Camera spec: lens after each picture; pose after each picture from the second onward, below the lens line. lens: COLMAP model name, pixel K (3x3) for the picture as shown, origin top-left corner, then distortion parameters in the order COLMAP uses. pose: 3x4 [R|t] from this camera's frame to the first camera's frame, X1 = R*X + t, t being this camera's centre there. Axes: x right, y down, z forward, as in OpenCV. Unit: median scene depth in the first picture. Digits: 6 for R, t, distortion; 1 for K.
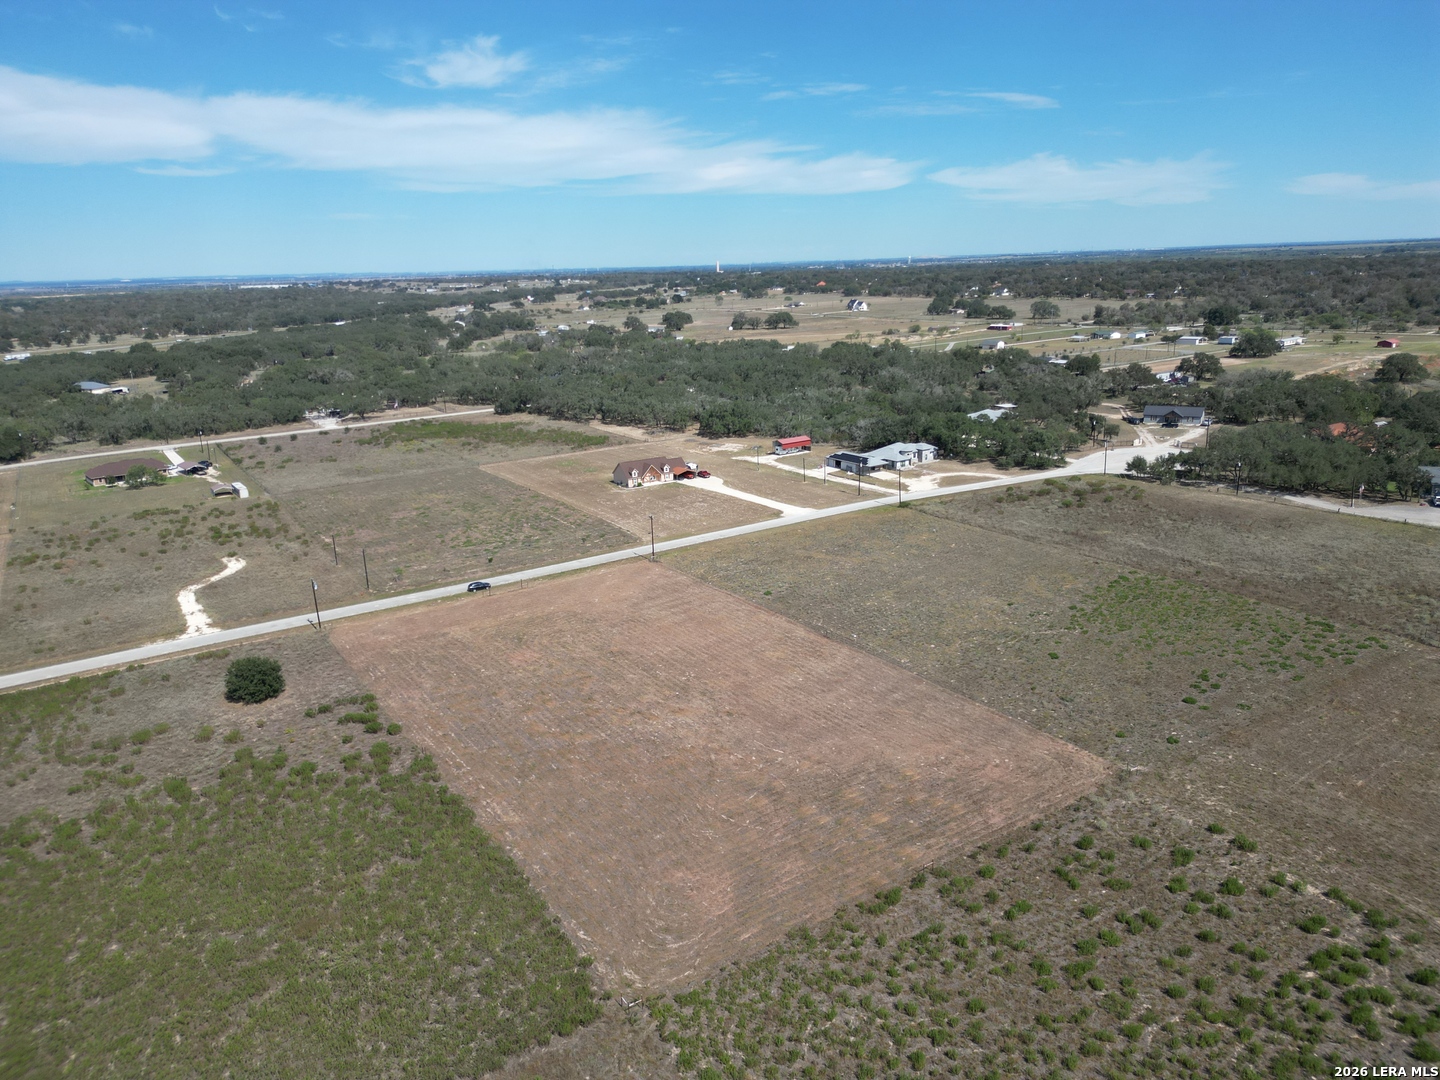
lens RADIAL K [[1000.1, 0, 717.8], [0, 1000.1, 537.8], [0, 0, 1]] dist [0.100123, -0.114597]
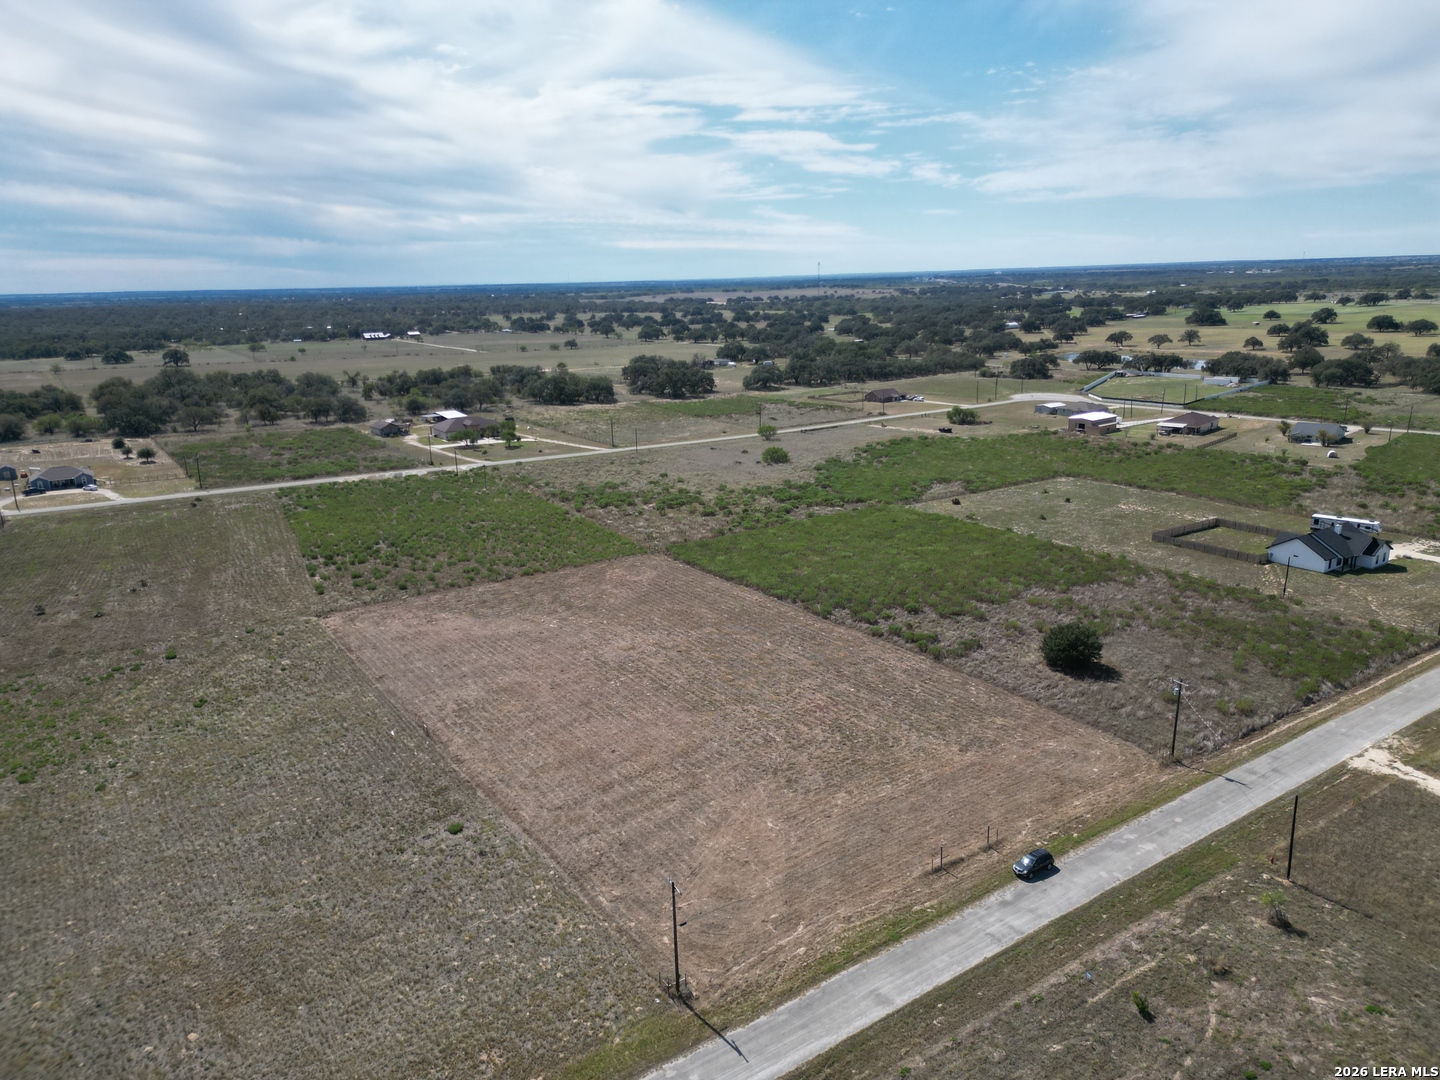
lens RADIAL K [[1000.1, 0, 717.8], [0, 1000.1, 537.8], [0, 0, 1]] dist [0.100123, -0.114597]
pose [[-0.997763, 0.065784, -0.011863, -0.102926], [0.051101, 0.865064, 0.499052, -0.373473], [0.043092, 0.497330, -0.866491, 1.493626]]
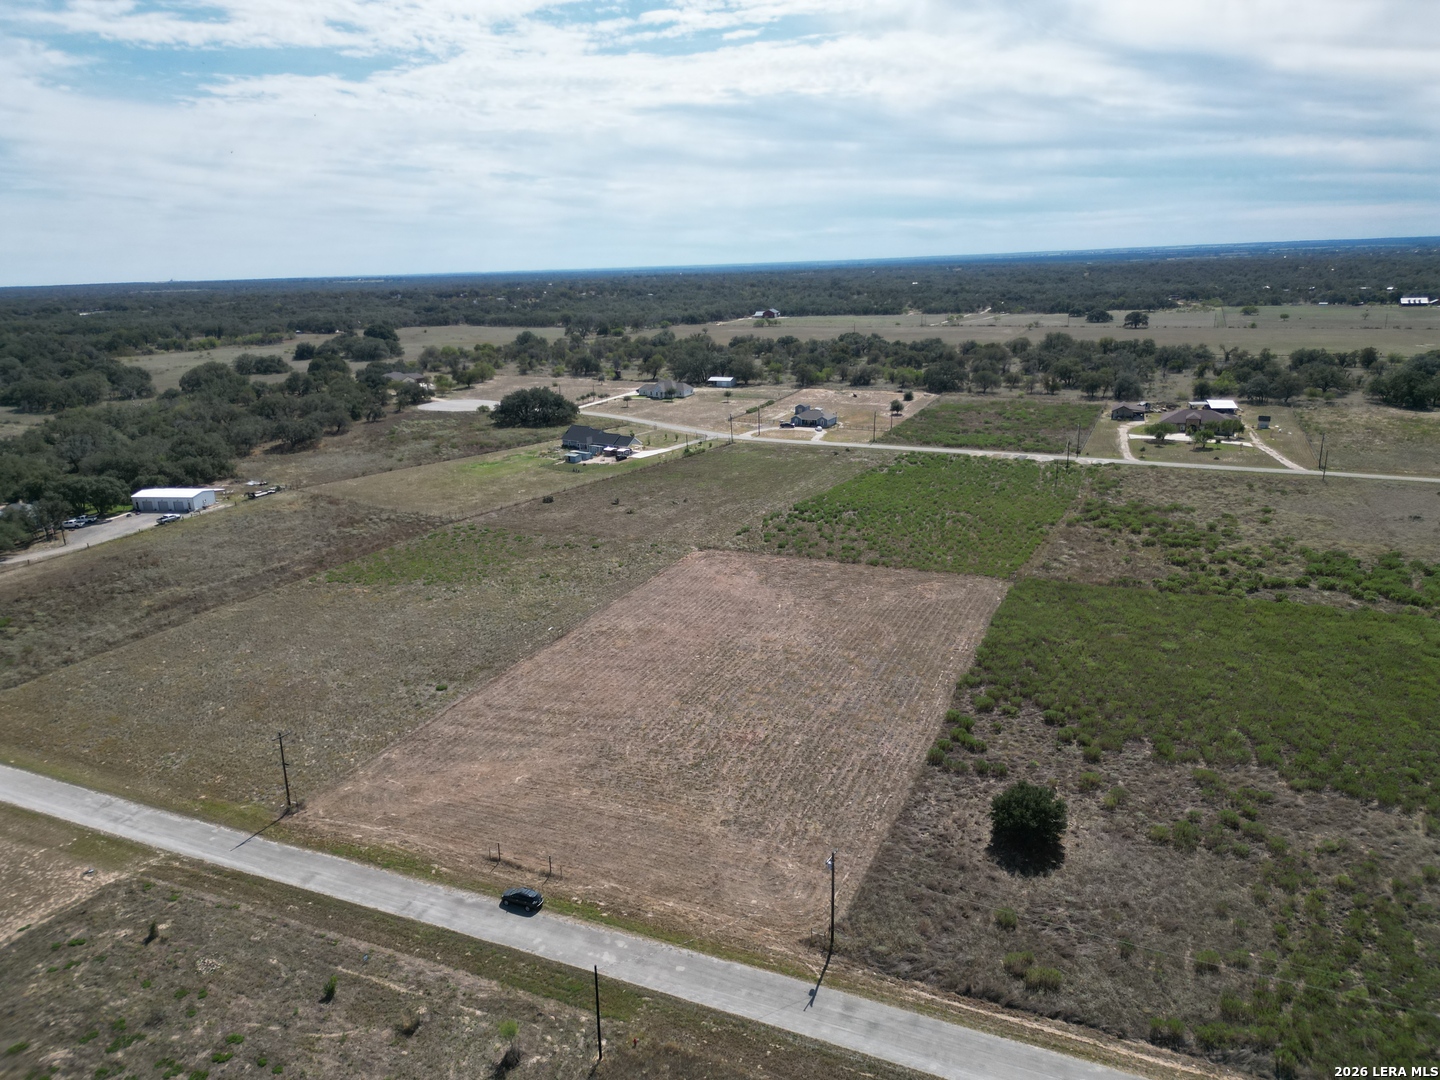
lens RADIAL K [[1000.1, 0, 717.8], [0, 1000.1, 537.8], [0, 0, 1]] dist [0.100123, -0.114597]
pose [[-0.544435, -0.170920, 0.821204, -0.759264], [0.271610, 0.890351, 0.365381, -0.305110], [-0.793611, 0.421974, -0.438315, 1.196965]]
